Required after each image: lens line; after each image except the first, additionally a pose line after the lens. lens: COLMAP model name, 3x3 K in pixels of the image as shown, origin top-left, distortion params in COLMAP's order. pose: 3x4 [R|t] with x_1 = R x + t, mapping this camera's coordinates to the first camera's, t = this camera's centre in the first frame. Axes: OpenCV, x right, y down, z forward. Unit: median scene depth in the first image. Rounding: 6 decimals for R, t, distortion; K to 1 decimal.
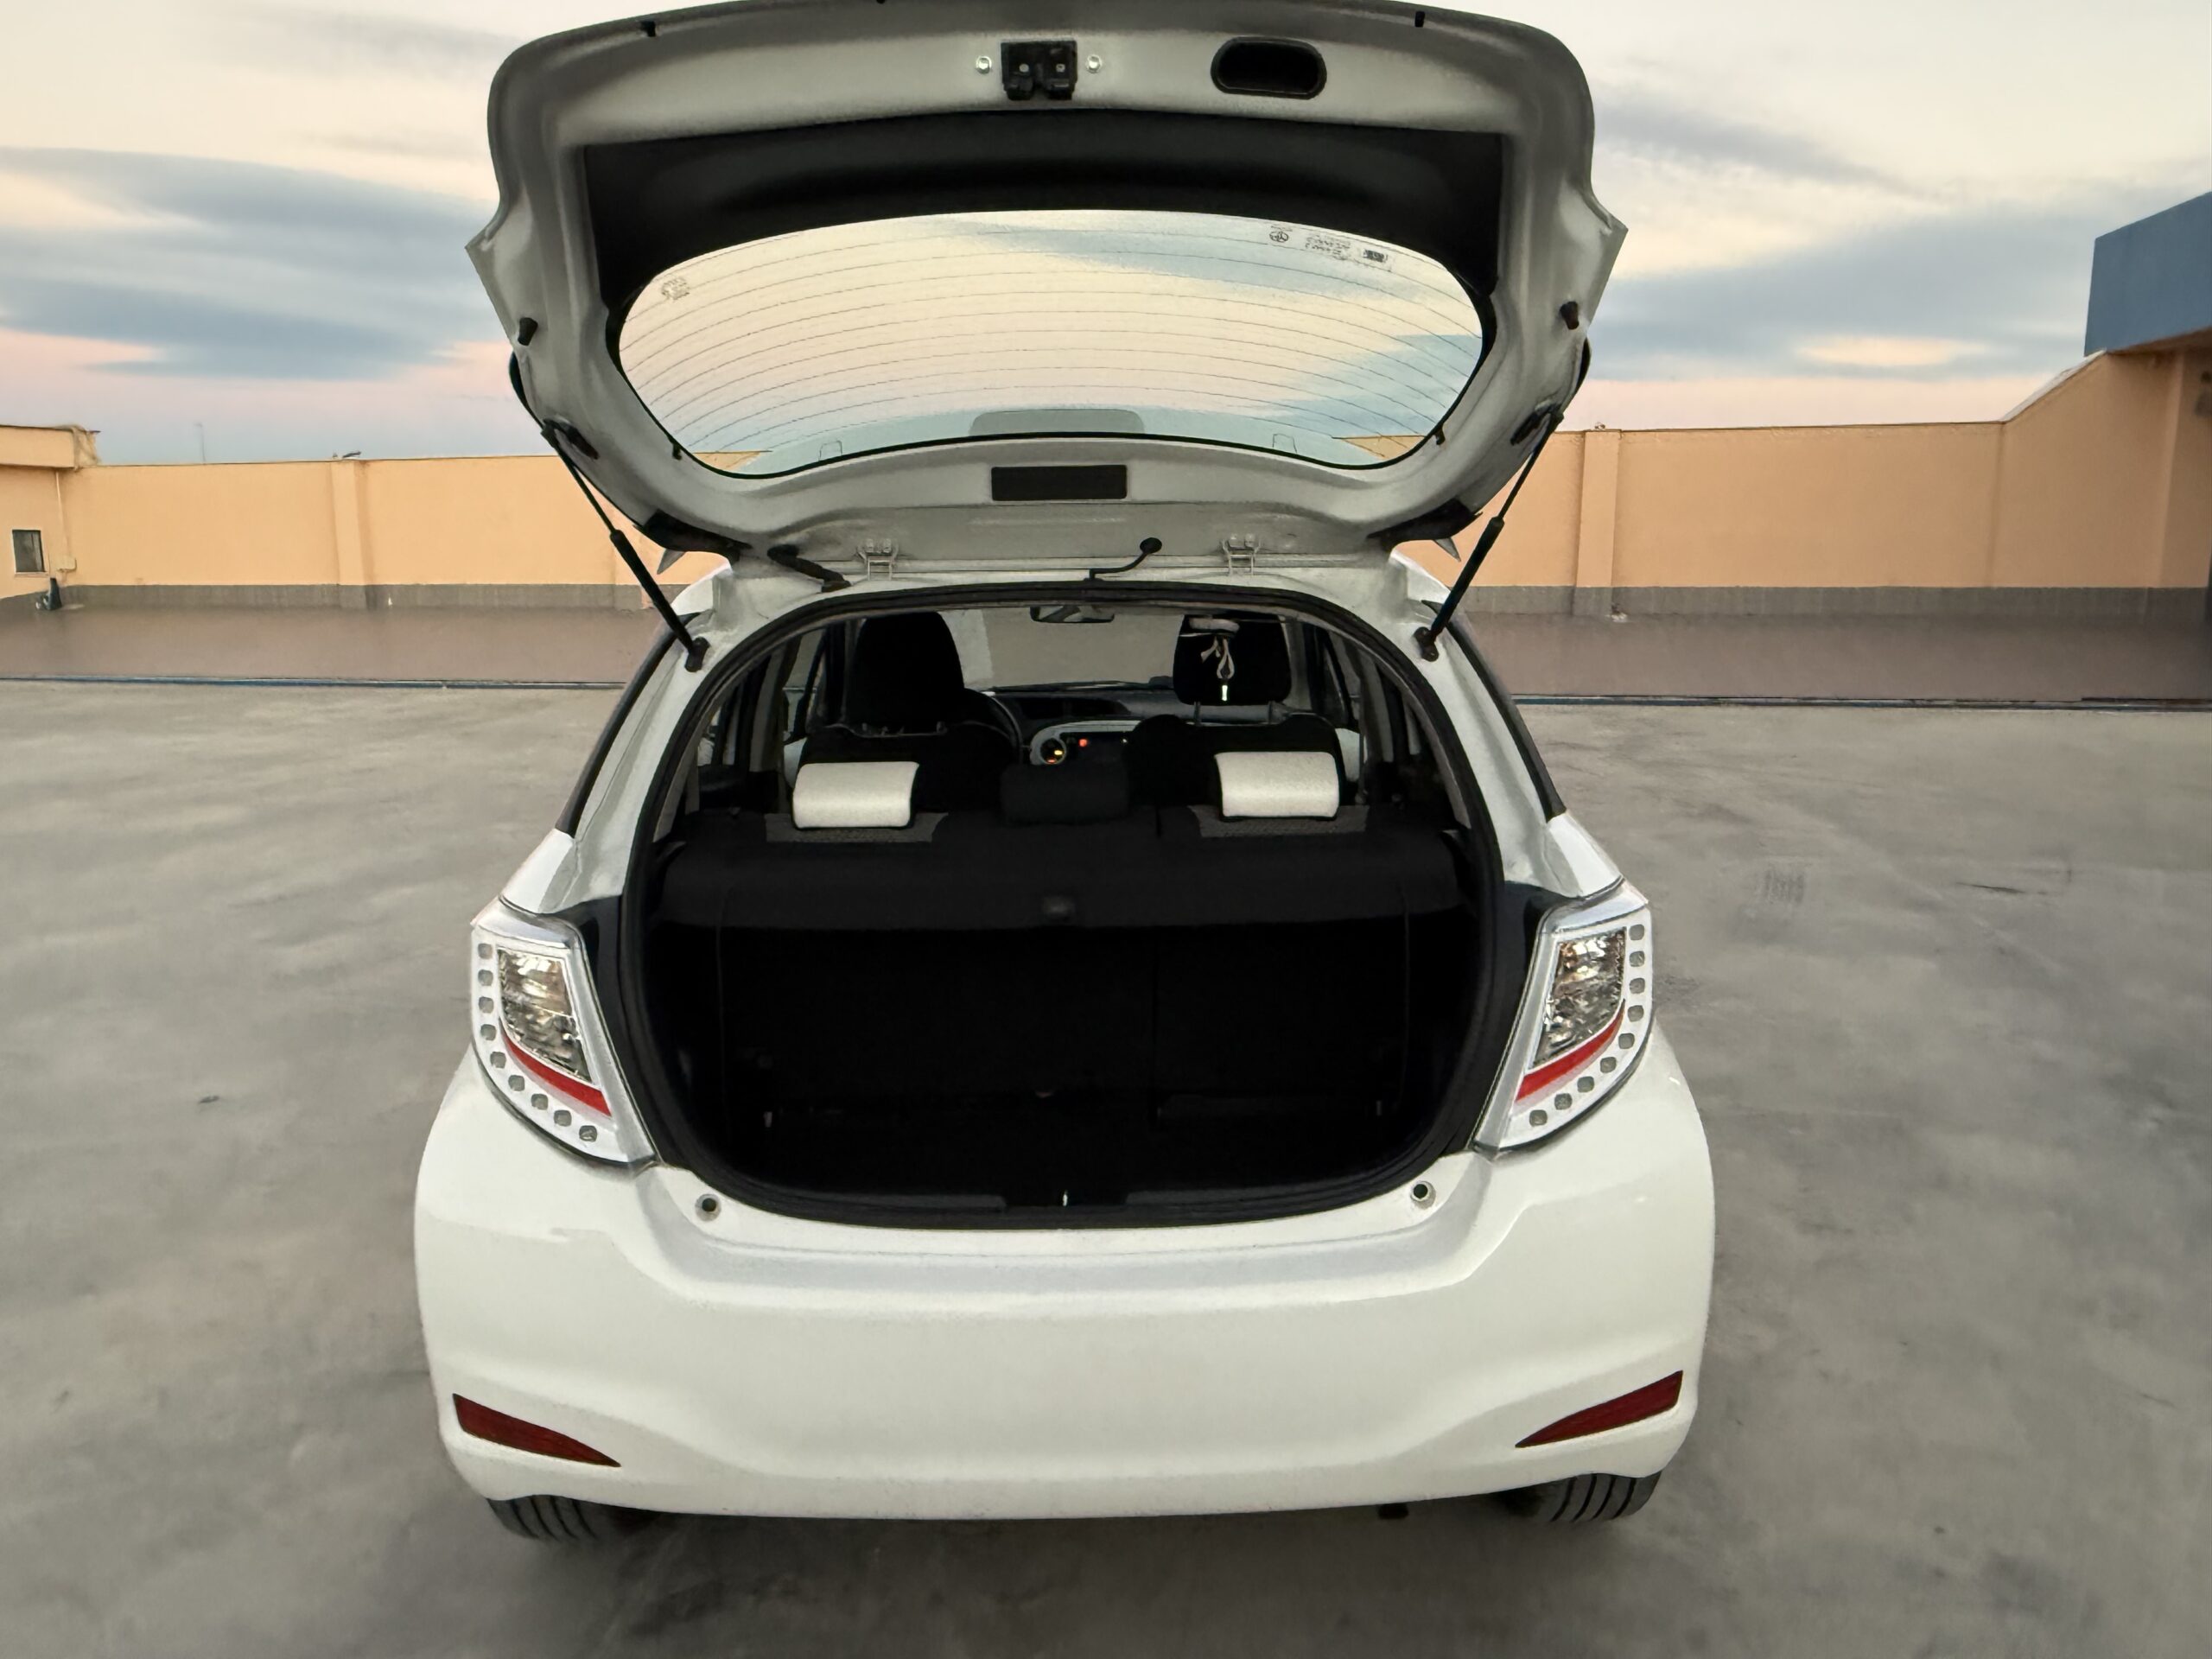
lens RADIAL K [[1522.7, 0, 1110.0], [0, 1522.7, 827.6], [0, 0, 1]] dist [0.018053, -0.023287]
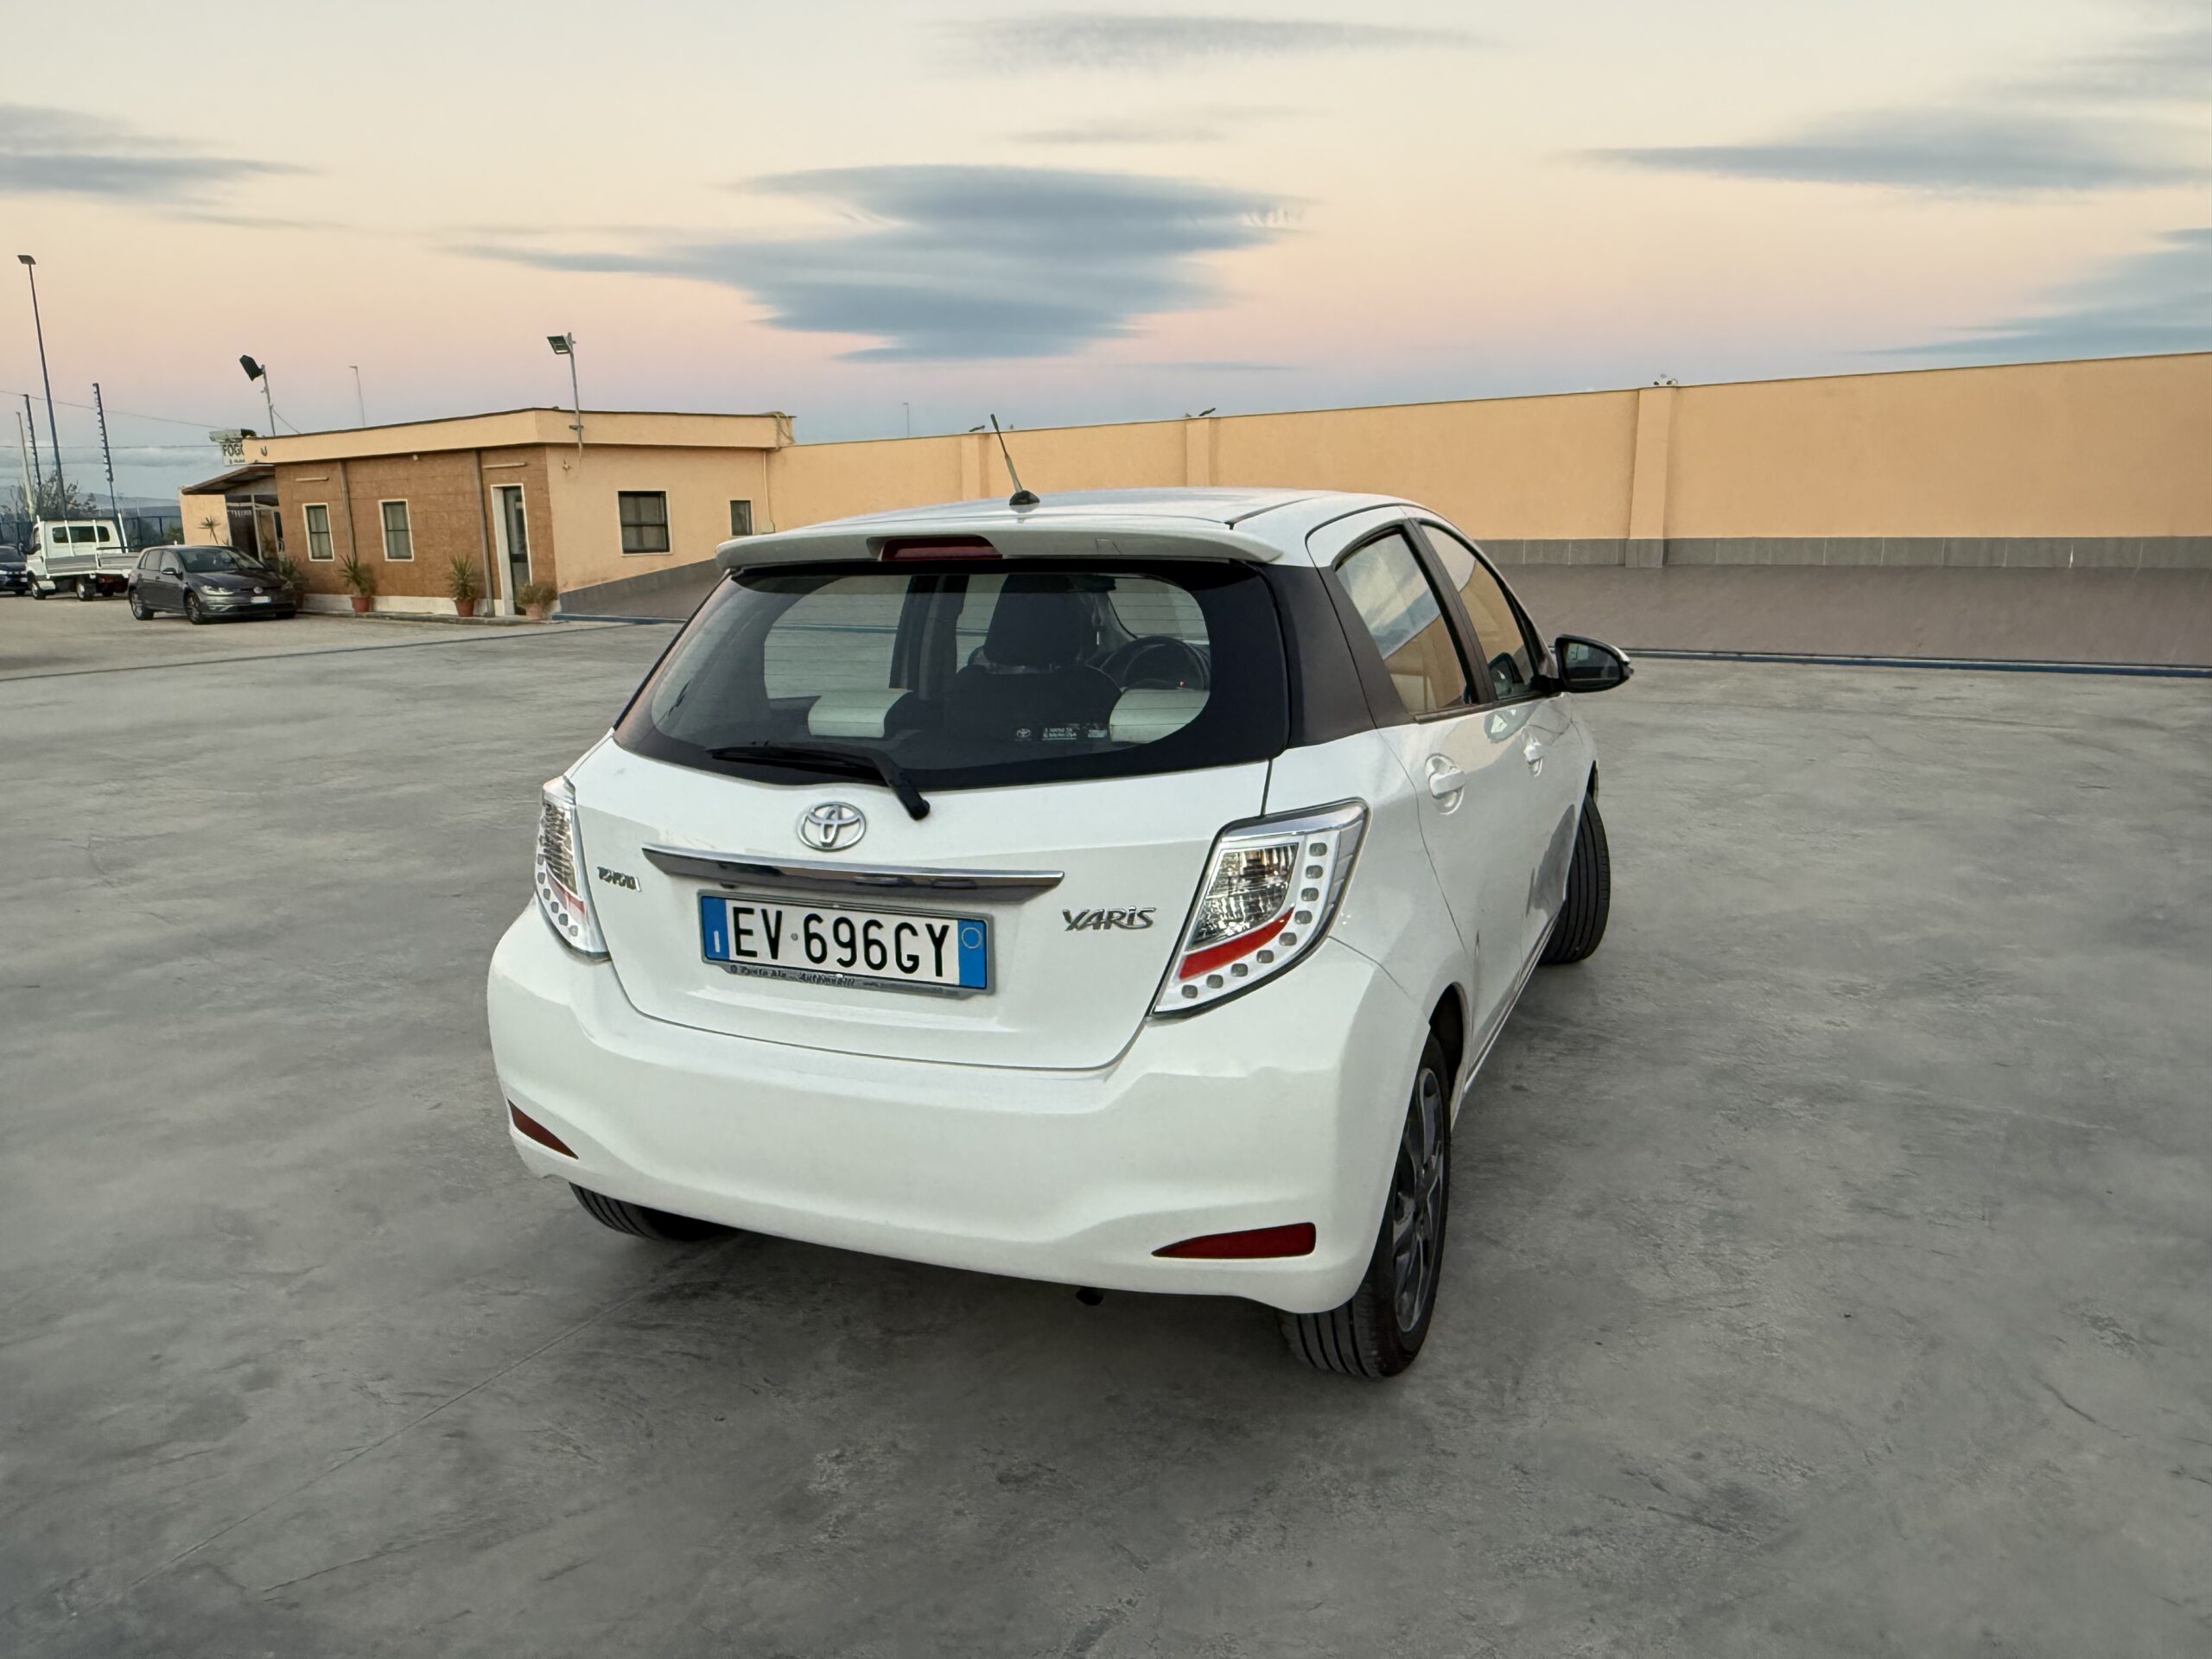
lens RADIAL K [[1522.7, 0, 1097.3], [0, 1522.7, 833.5], [0, 0, 1]] dist [0.018053, -0.023287]
pose [[0.915173, 0.065878, -0.397642, 0.574905], [-0.052098, 0.997611, 0.045374, 0.011253], [0.399681, -0.020808, 0.916418, -0.114595]]
